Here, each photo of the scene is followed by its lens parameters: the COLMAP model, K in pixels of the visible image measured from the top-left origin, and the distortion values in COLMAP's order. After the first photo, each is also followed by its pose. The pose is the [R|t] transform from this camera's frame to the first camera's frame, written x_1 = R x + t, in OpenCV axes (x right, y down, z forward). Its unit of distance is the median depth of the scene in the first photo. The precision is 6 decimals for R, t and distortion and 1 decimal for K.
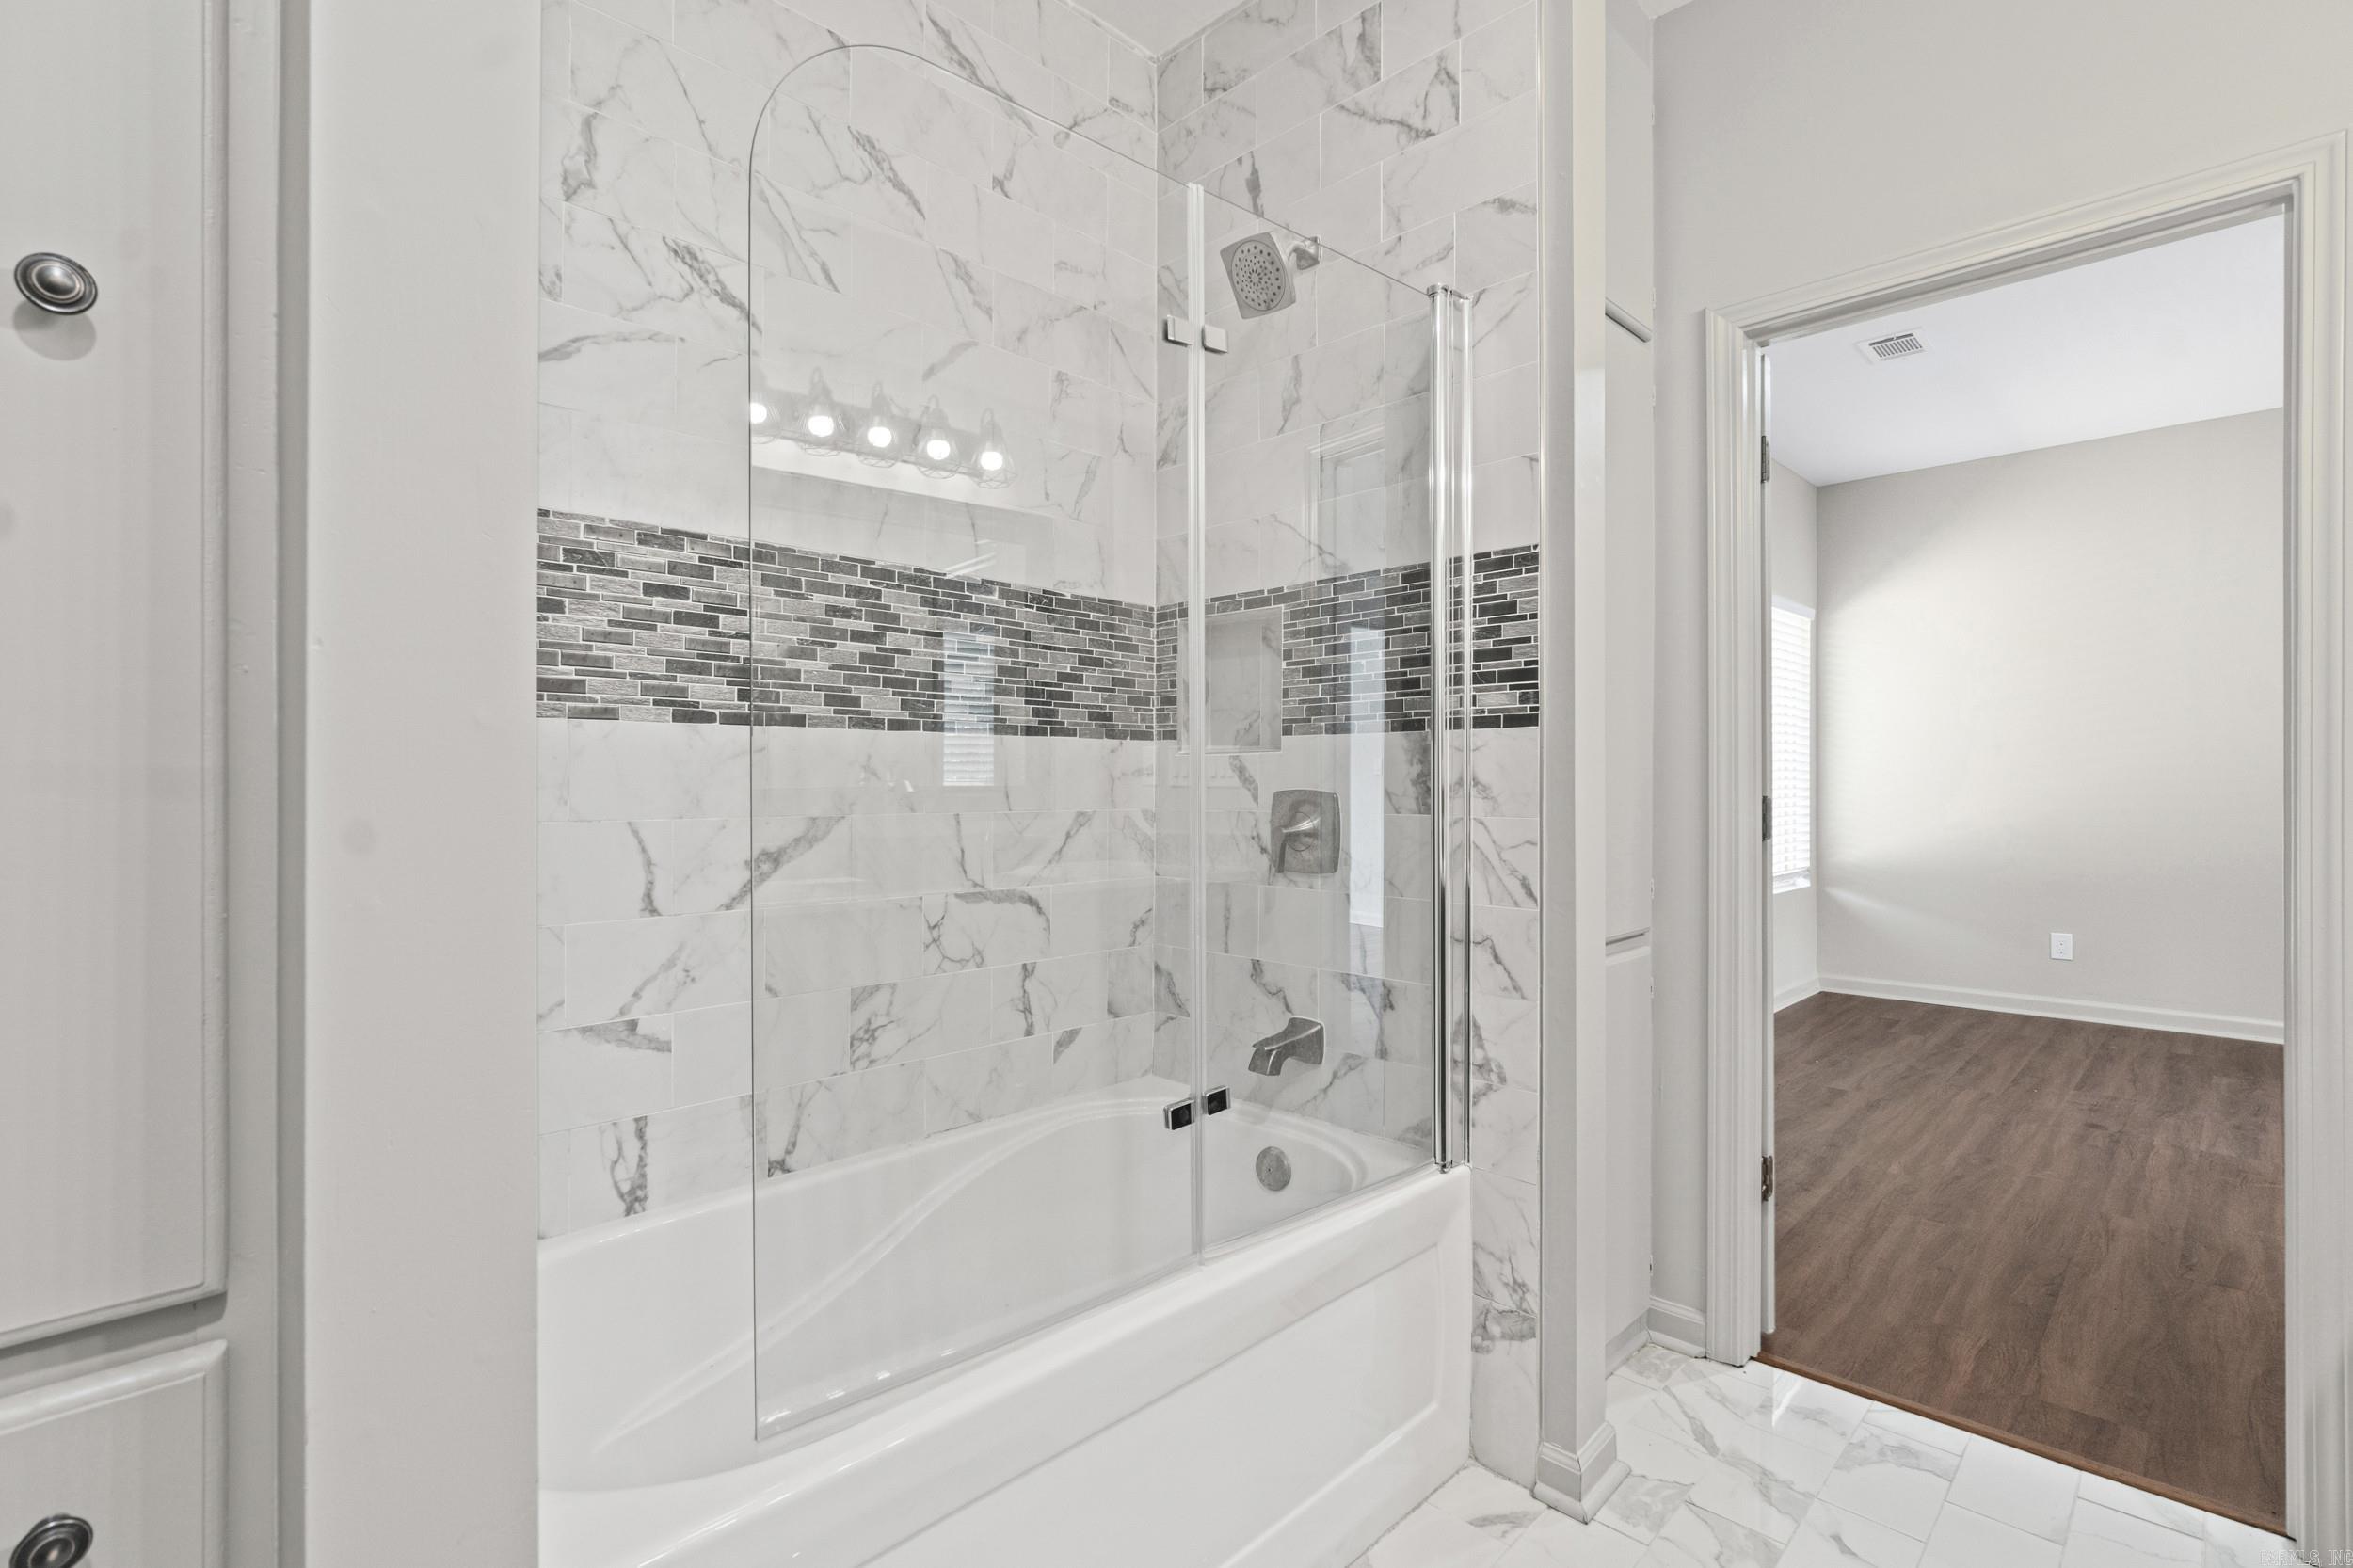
lens RADIAL K [[1079.5, 0, 1176.5], [0, 1079.5, 784.0], [0, 0, 1]] dist [0.002453, 0.001036]
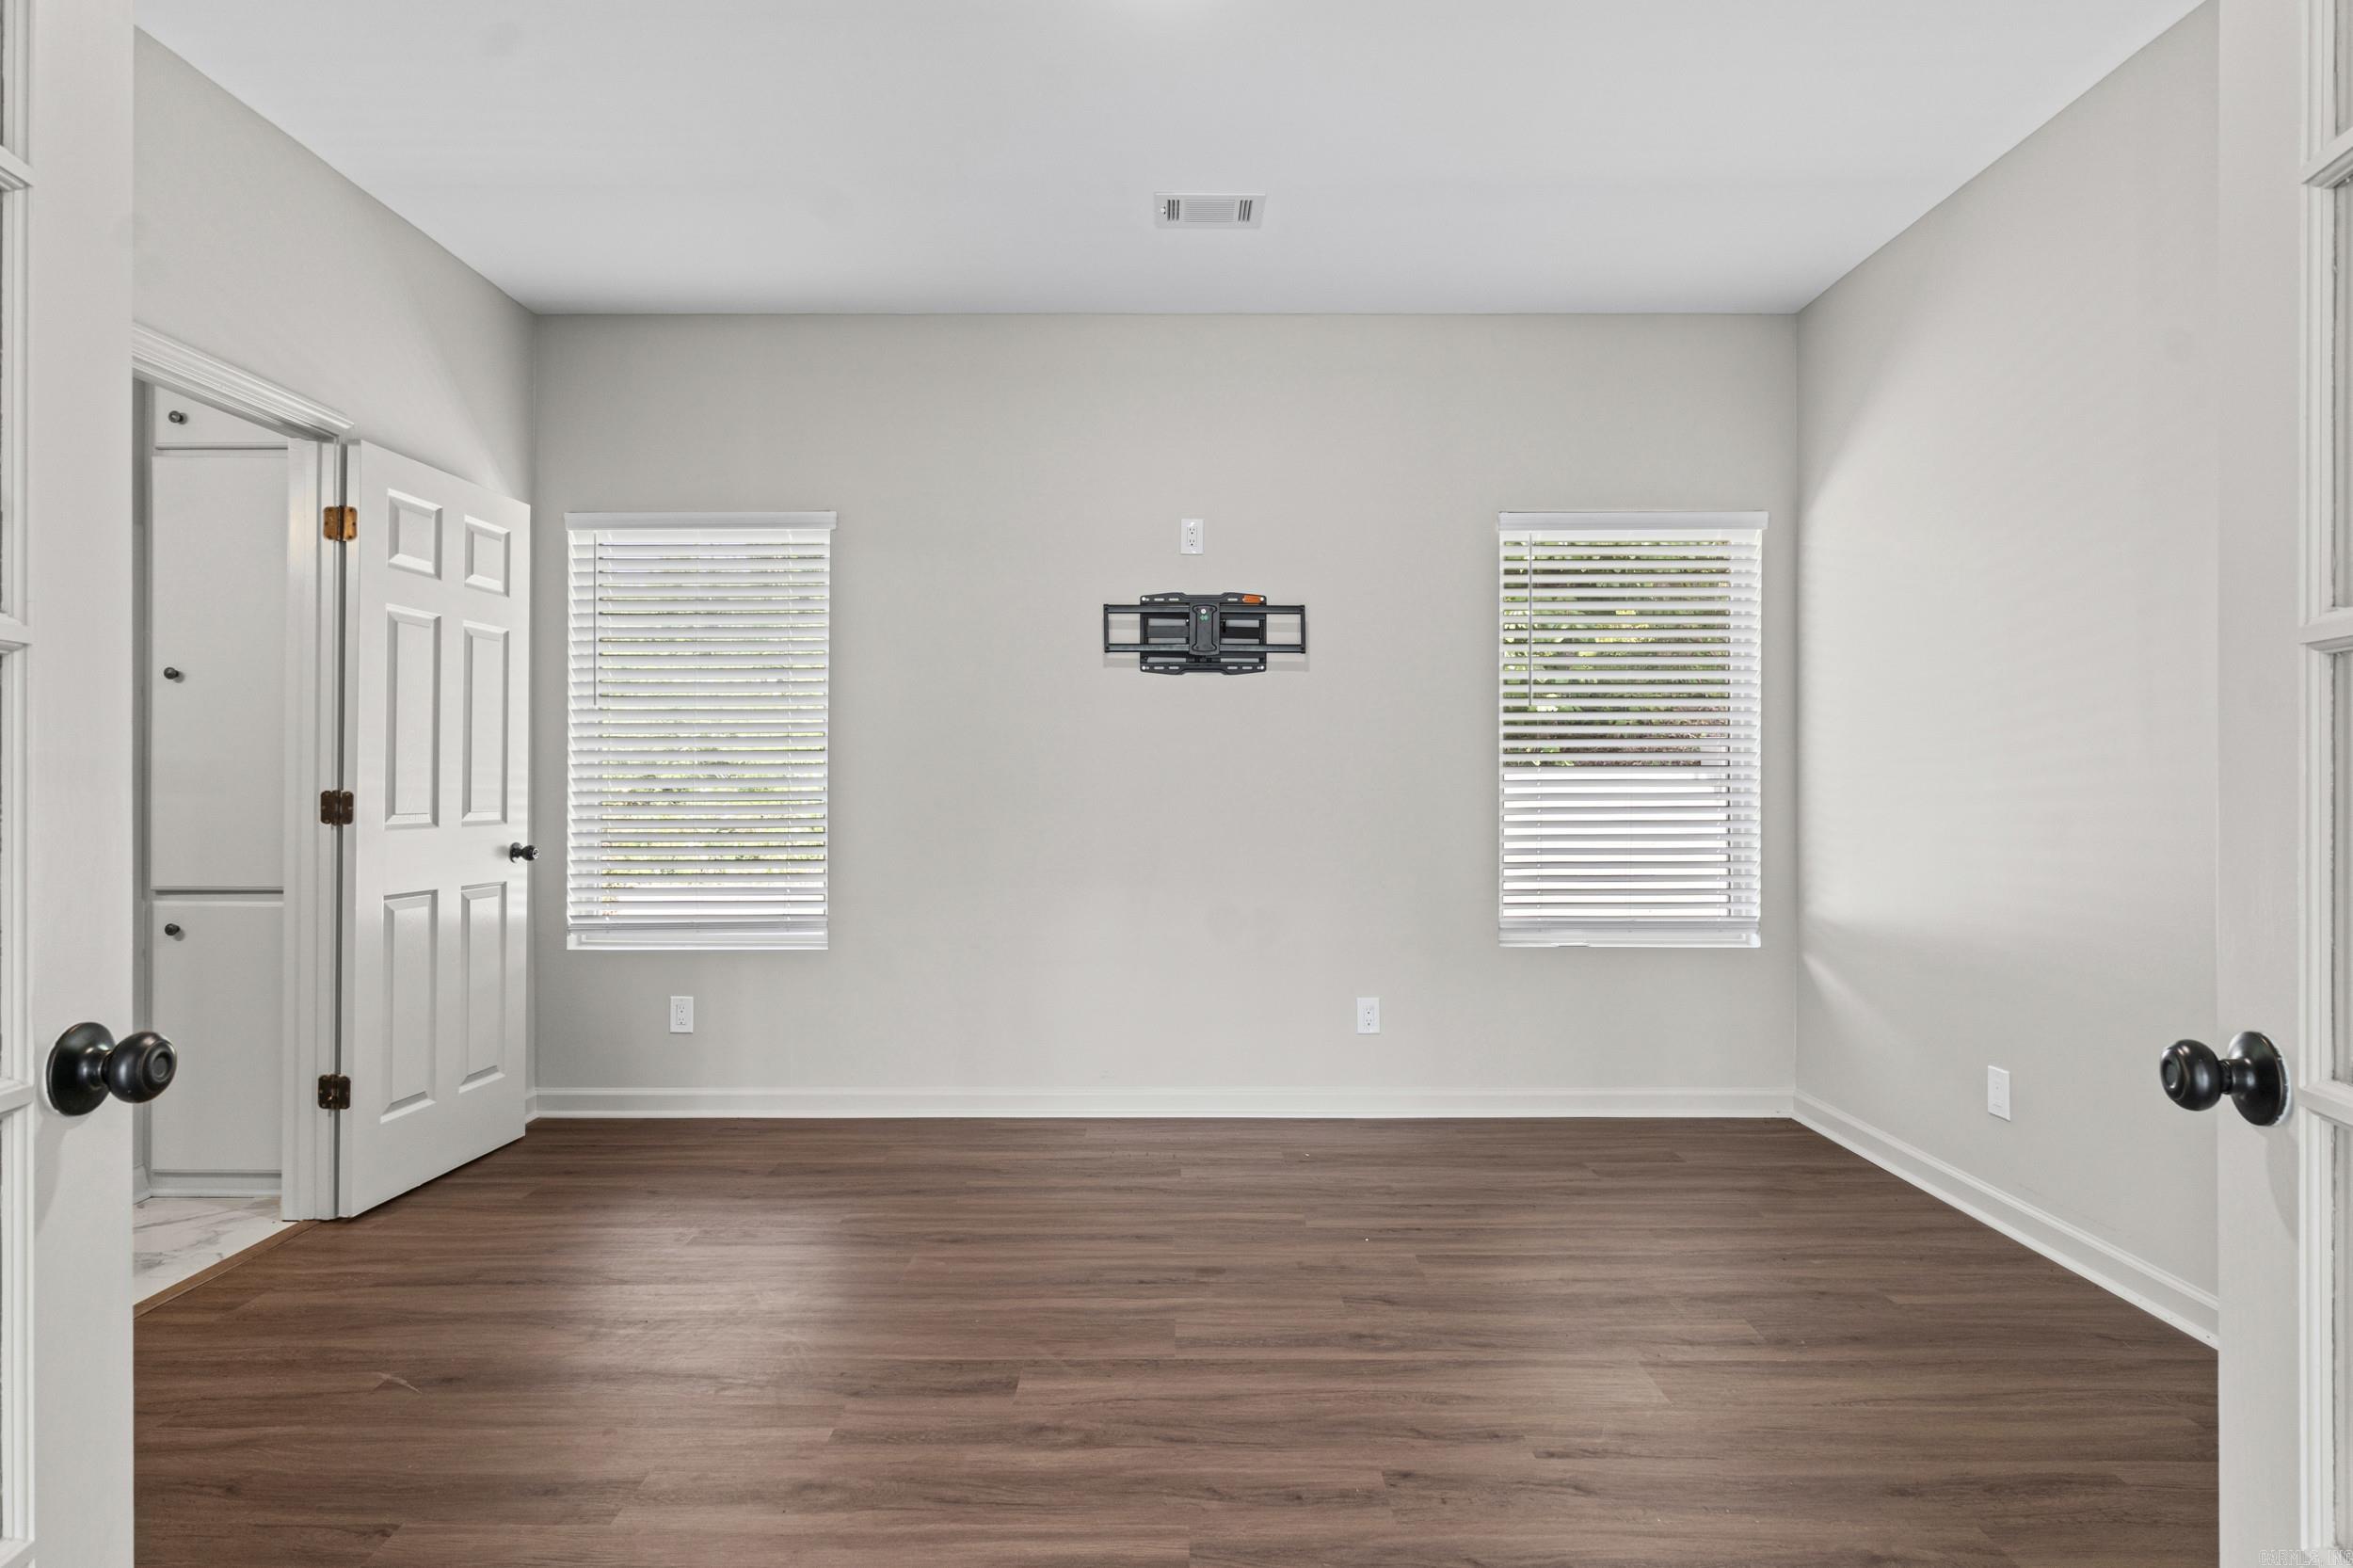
lens RADIAL K [[1209.4, 0, 1169.2], [0, 1209.4, 781.1], [0, 0, 1]] dist [0.004151, 0.000367]
pose [[0.701542, 0.000379, -0.712628, 1.624745], [-0.001061, 0.999999, -0.000513, -0.000241], [0.712628, 0.001116, 0.701541, 0.507072]]
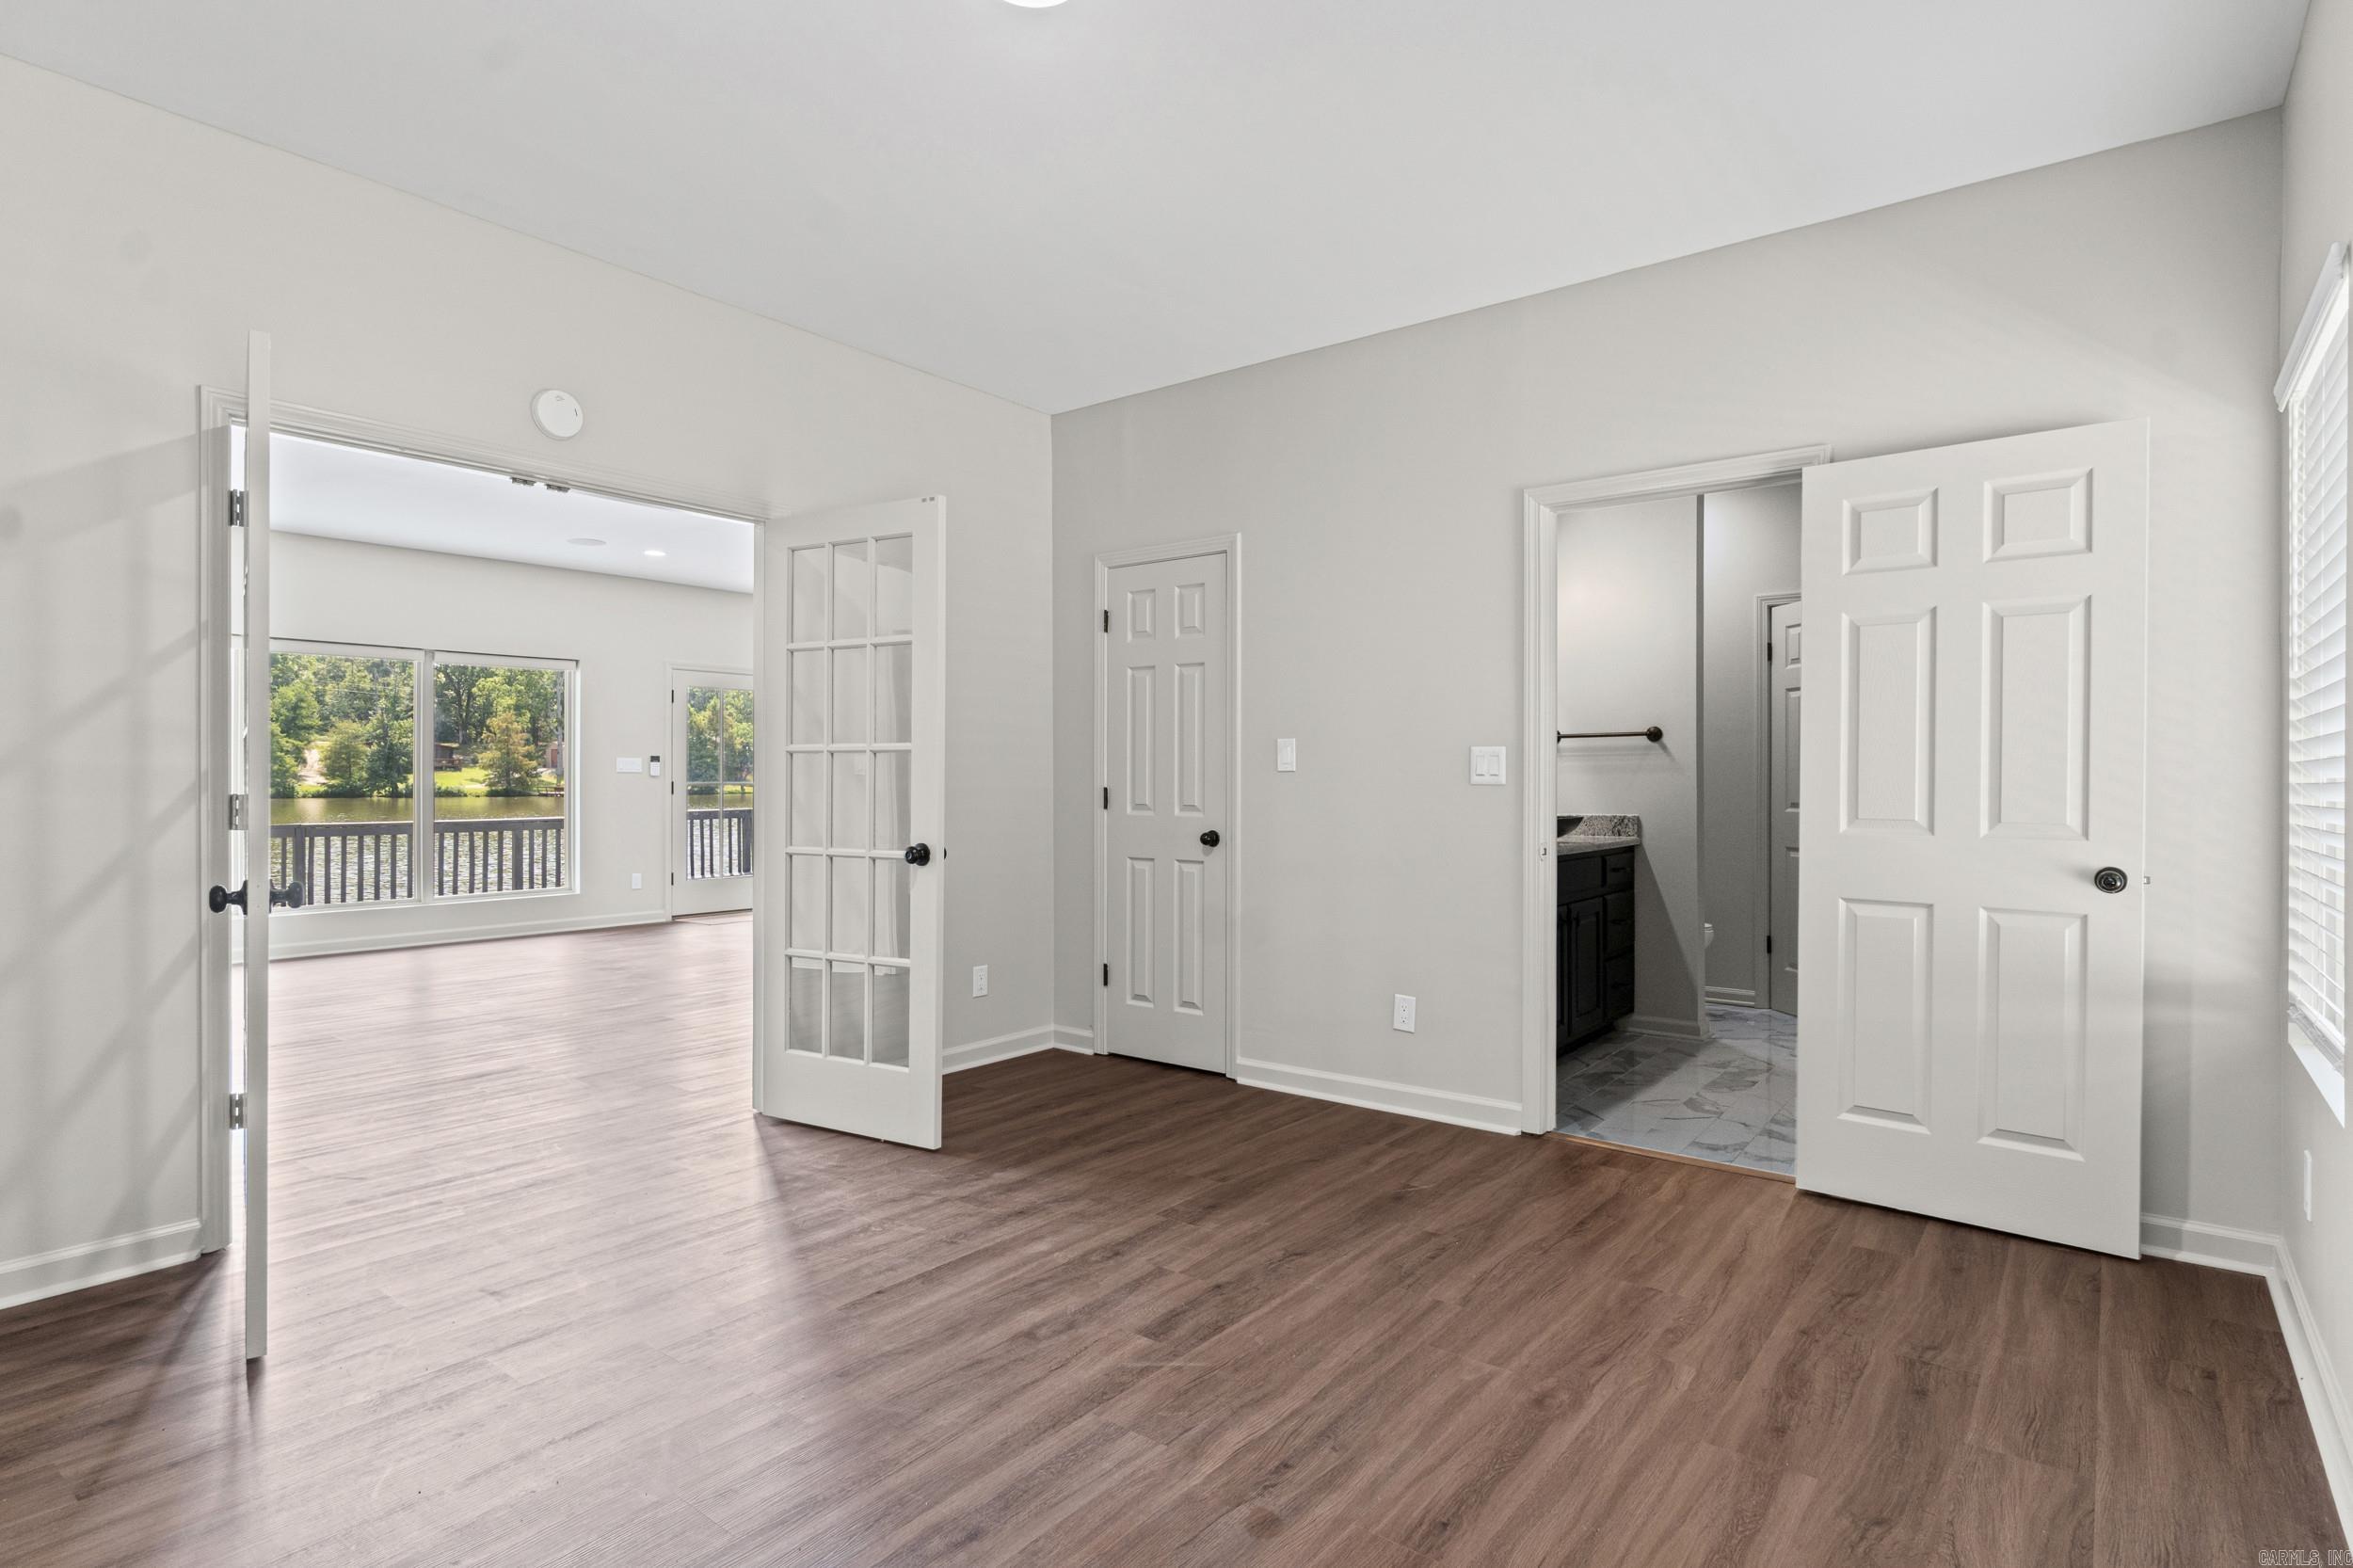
lens RADIAL K [[1209.4, 0, 1169.2], [0, 1209.4, 781.1], [0, 0, 1]] dist [0.004151, 0.000367]
pose [[-0.992191, -0.000020, -0.124730, 1.117545], [0.000021, 1.000000, -0.000327, -0.003723], [0.124730, -0.000327, -0.992191, 1.770339]]
